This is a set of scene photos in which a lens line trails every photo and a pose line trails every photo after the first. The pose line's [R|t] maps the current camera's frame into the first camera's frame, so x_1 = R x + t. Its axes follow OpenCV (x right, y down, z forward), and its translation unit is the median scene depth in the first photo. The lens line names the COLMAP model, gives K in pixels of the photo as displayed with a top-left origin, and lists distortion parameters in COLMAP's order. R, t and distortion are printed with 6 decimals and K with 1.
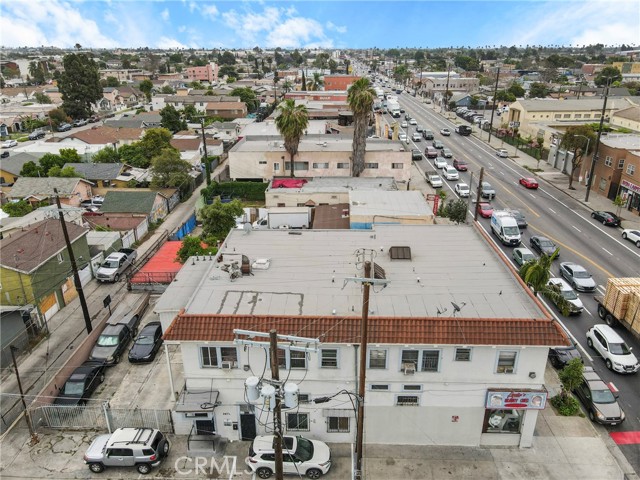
lens RADIAL K [[466.5, 0, 320.0], [0, 466.5, 240.0], [0, 0, 1]] dist [0.002691, 0.002695]
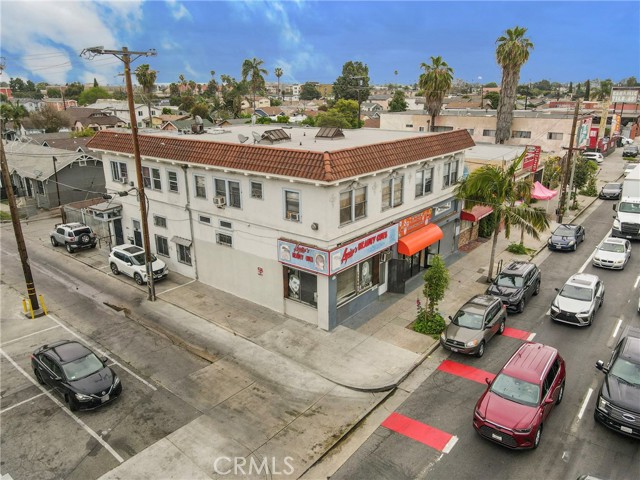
lens RADIAL K [[466.5, 0, 320.0], [0, 466.5, 240.0], [0, 0, 1]] dist [0.002691, 0.002695]
pose [[0.800148, 0.184571, -0.570699, 0.909945], [-0.222577, 0.974910, 0.003233, 0.296324], [0.556977, 0.124438, 0.821153, 0.304064]]
